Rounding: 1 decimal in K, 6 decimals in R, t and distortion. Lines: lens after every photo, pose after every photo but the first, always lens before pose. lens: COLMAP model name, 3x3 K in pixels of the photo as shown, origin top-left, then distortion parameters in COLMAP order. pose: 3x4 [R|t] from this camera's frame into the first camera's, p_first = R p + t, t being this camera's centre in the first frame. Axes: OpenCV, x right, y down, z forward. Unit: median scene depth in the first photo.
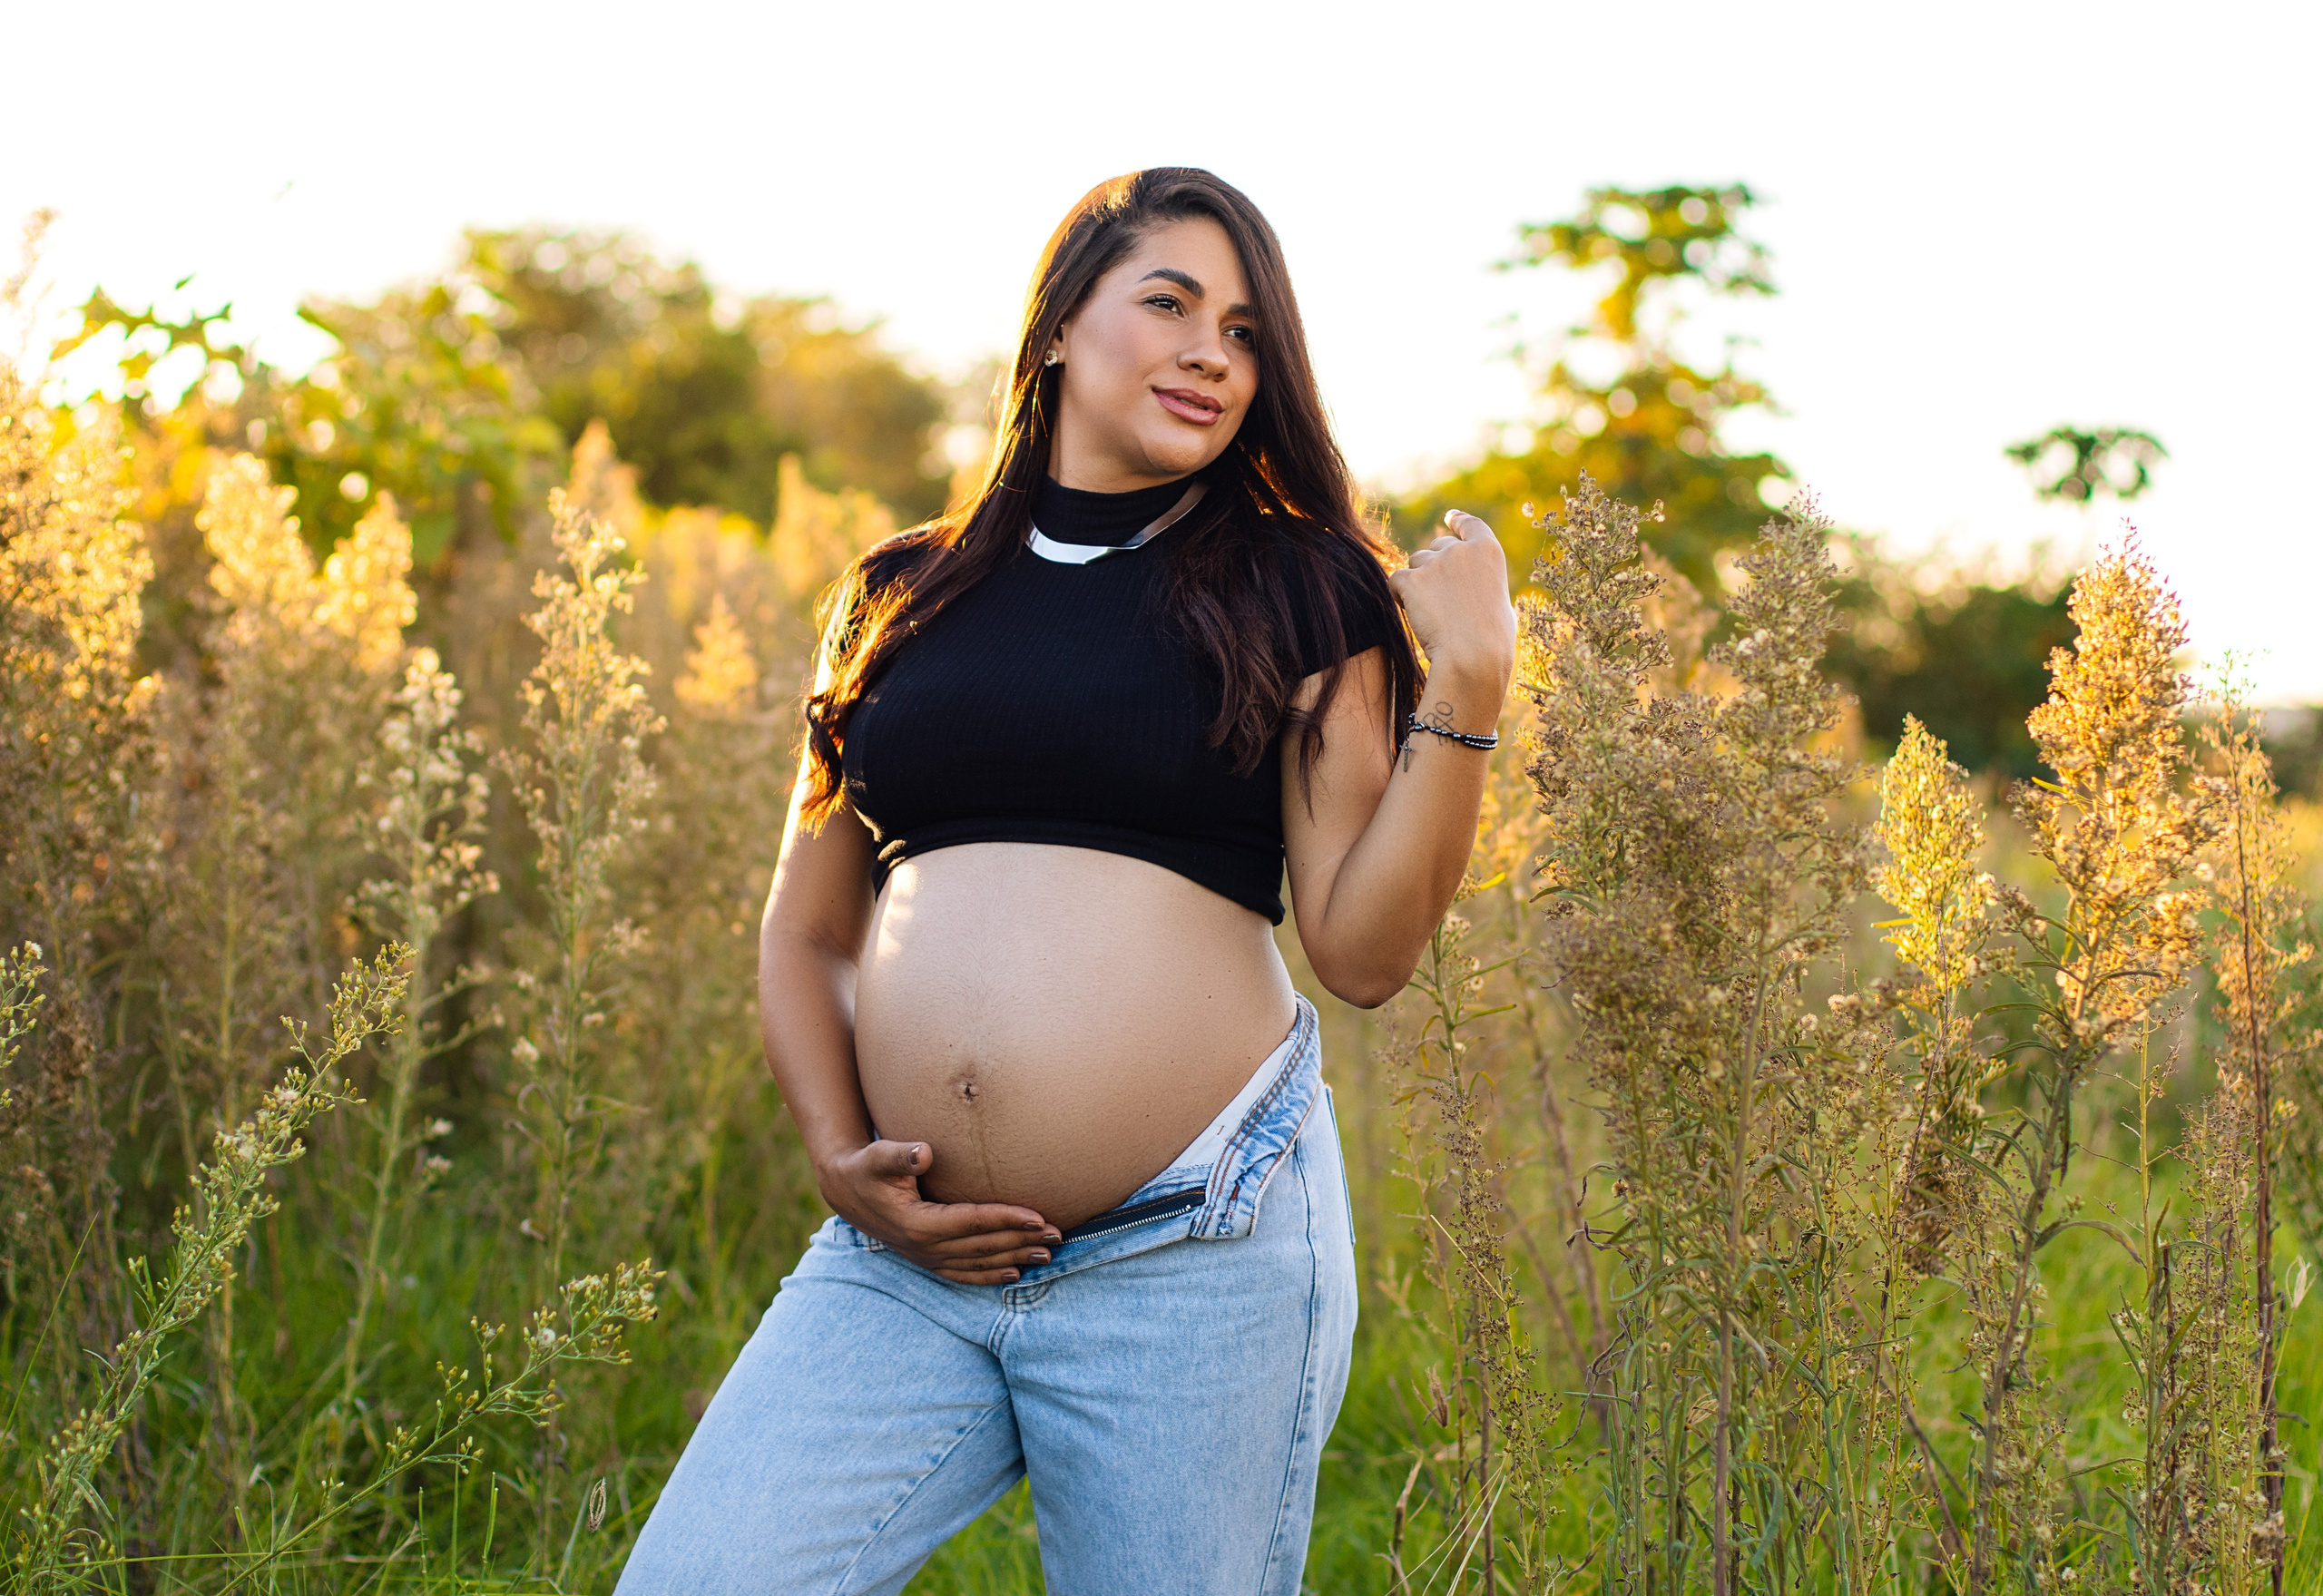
lens RADIAL K [[5526.5, 0, 1199.0], [0, 5526.5, 813.8], [0, 0, 1]] dist [-0.073442, -0.539814]
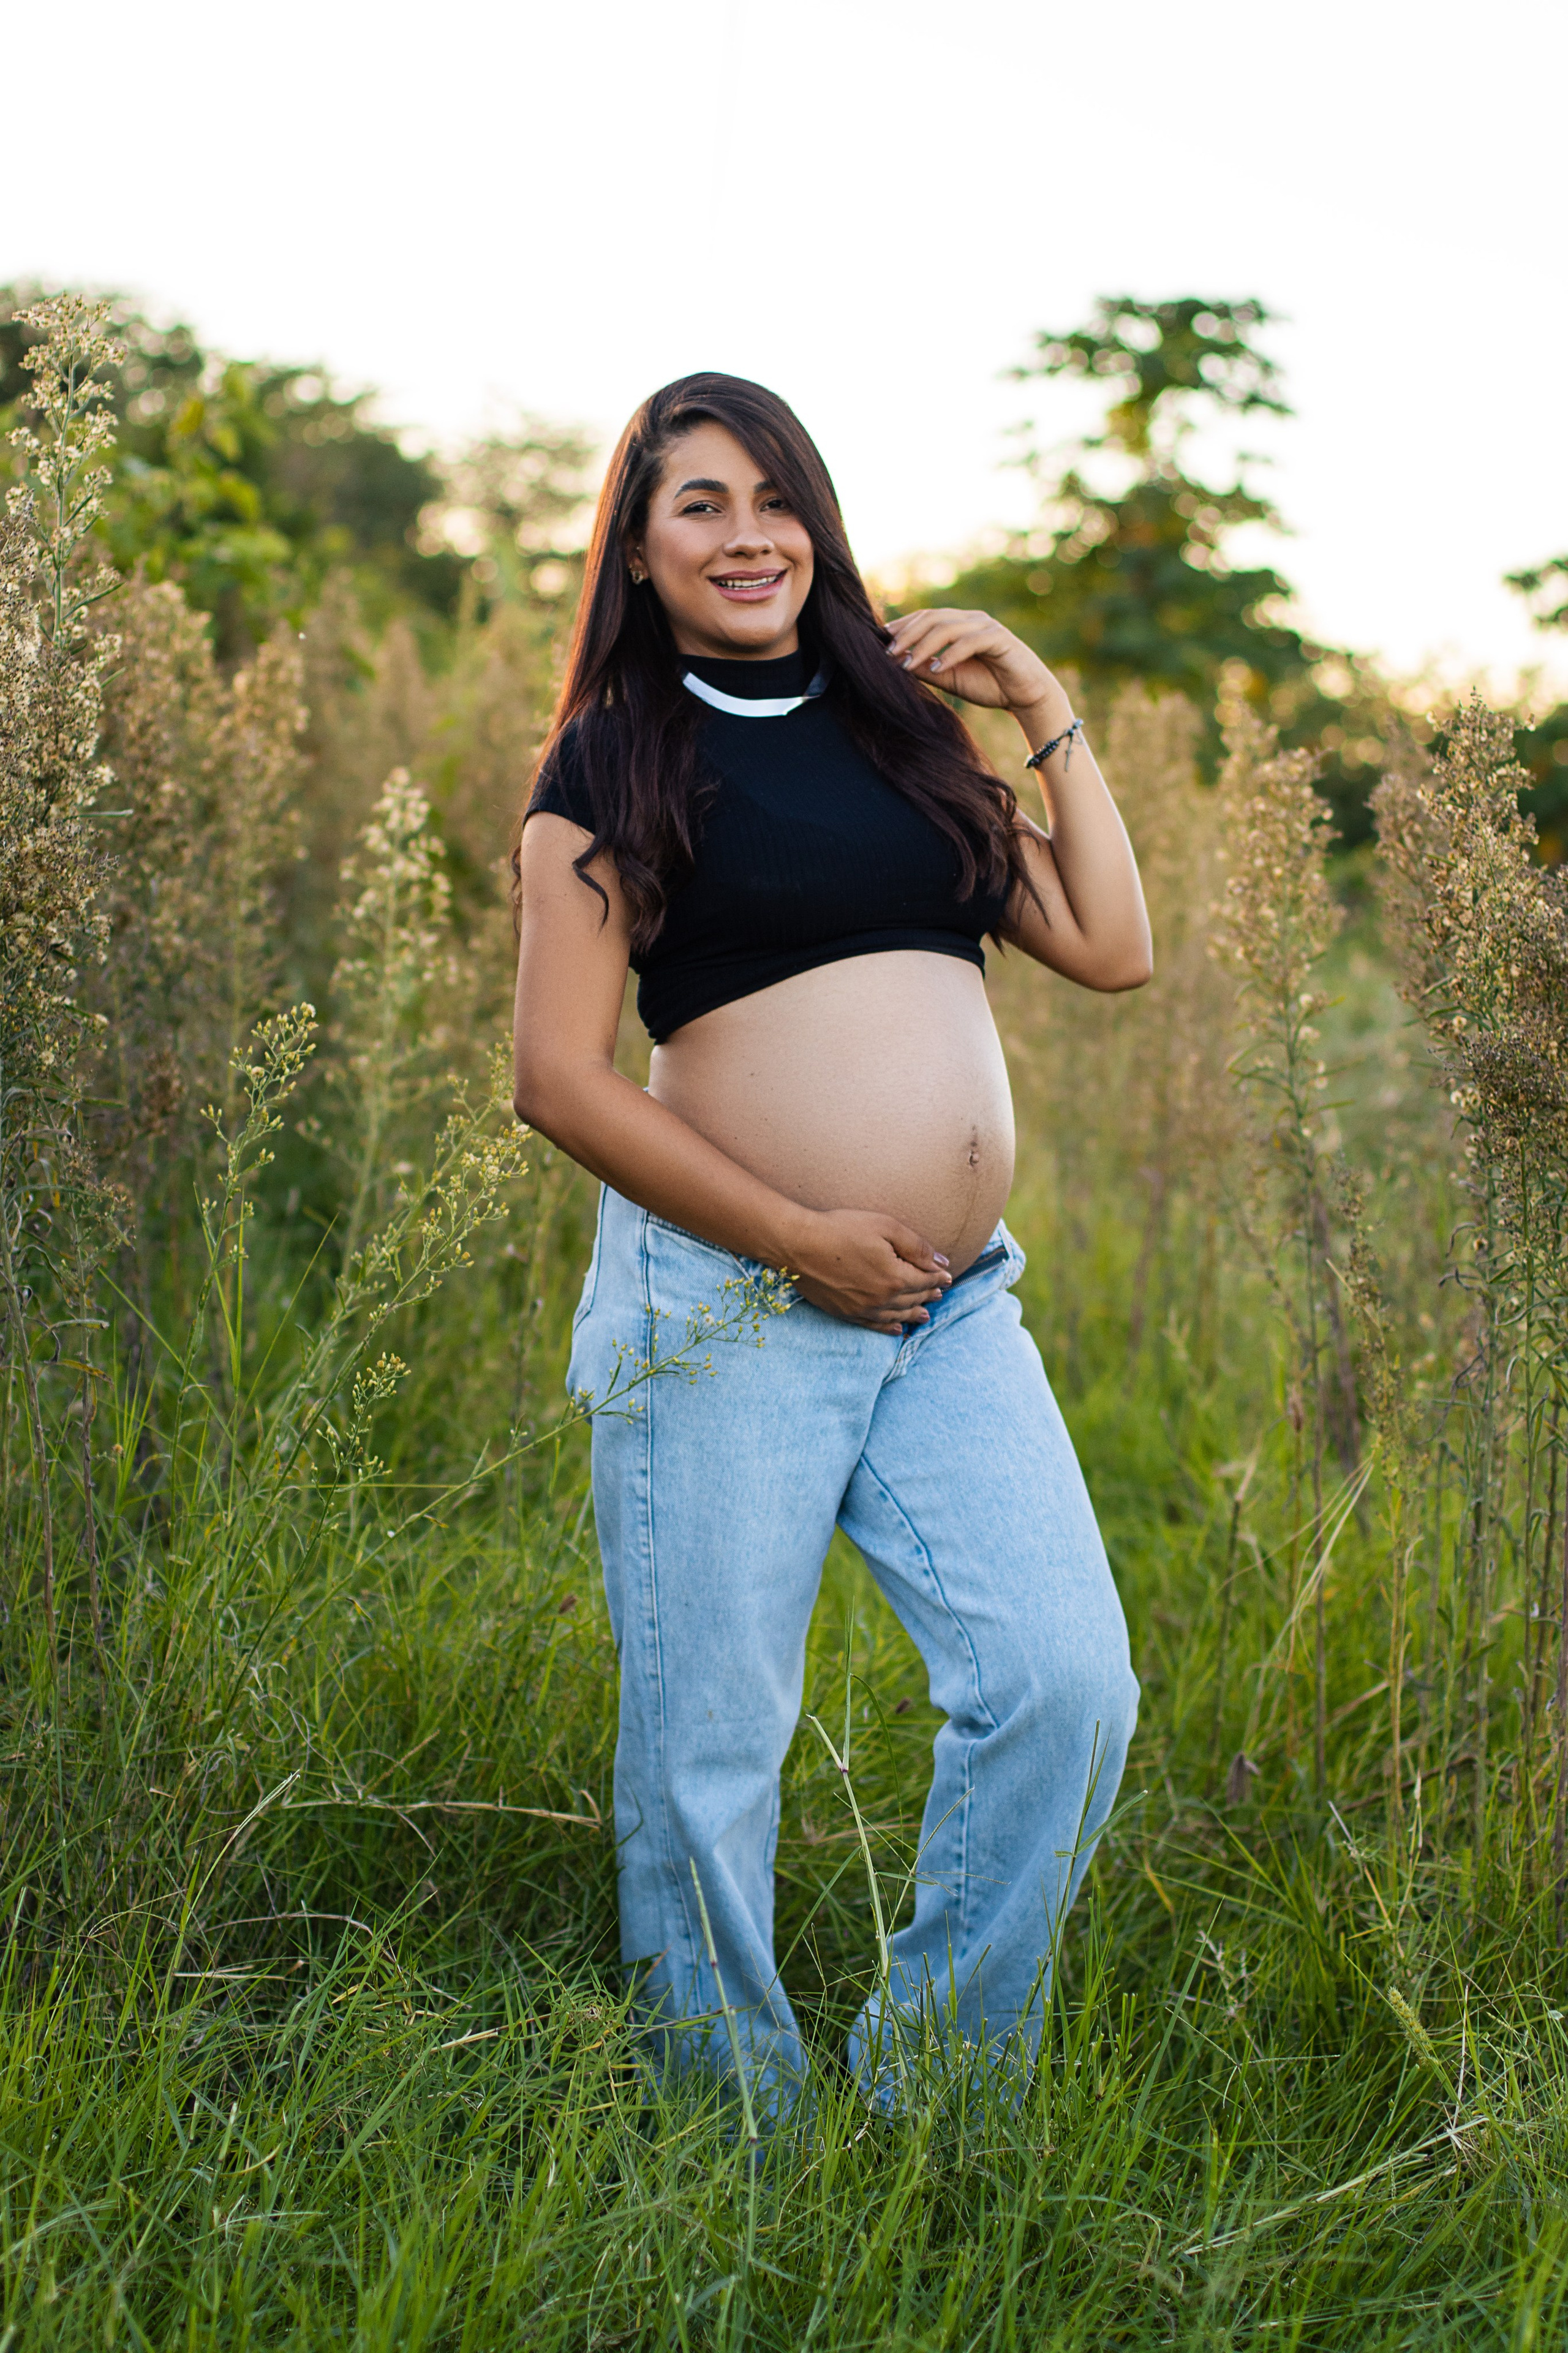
lens RADIAL K [[5629.4, 0, 784.0], [0, 5629.4, 1176.5], [0, 0, 1]] dist [-0.543348, 10.669025]
pose [[0.998849, 0.039759, 0.026828, -0.093554], [-0.041008, 0.998017, 0.047758, -0.002987], [-0.024876, -0.048803, 0.998499, -0.234913]]
